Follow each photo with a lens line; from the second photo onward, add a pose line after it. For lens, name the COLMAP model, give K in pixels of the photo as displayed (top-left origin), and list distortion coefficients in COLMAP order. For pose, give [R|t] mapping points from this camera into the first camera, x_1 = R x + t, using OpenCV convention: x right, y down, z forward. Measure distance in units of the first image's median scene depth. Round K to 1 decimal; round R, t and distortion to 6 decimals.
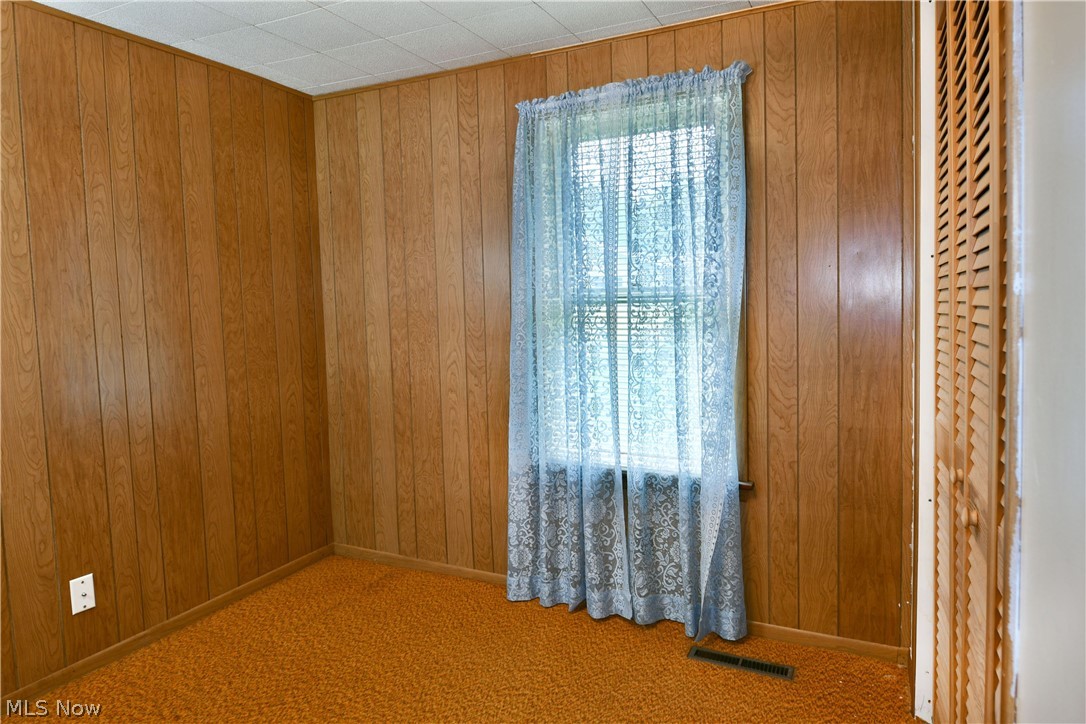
lens RADIAL K [[668.8, 0, 531.9], [0, 668.8, 370.9], [0, 0, 1]] dist [-0.014107, -0.005557]
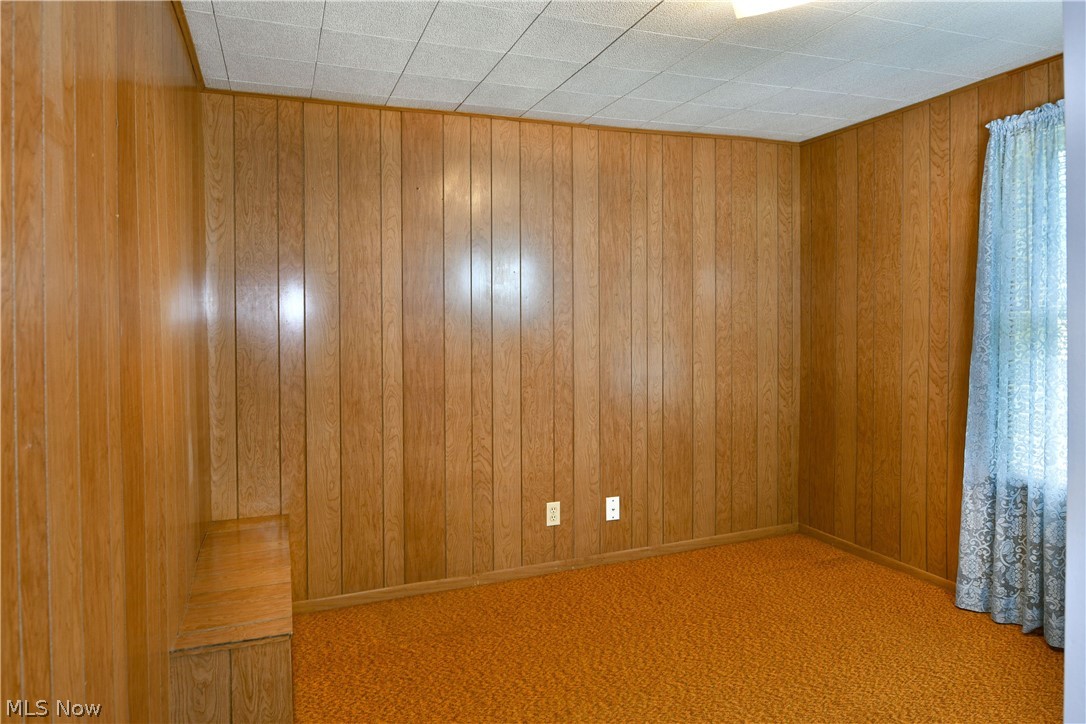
lens RADIAL K [[668.8, 0, 545.0], [0, 668.8, 359.6], [0, 0, 1]] dist [-0.014107, -0.005557]
pose [[0.745341, 0.043880, -0.665238, 0.178598], [-0.064522, 0.997895, -0.006468, 0.016600], [0.663554, 0.047744, 0.746603, -0.222579]]
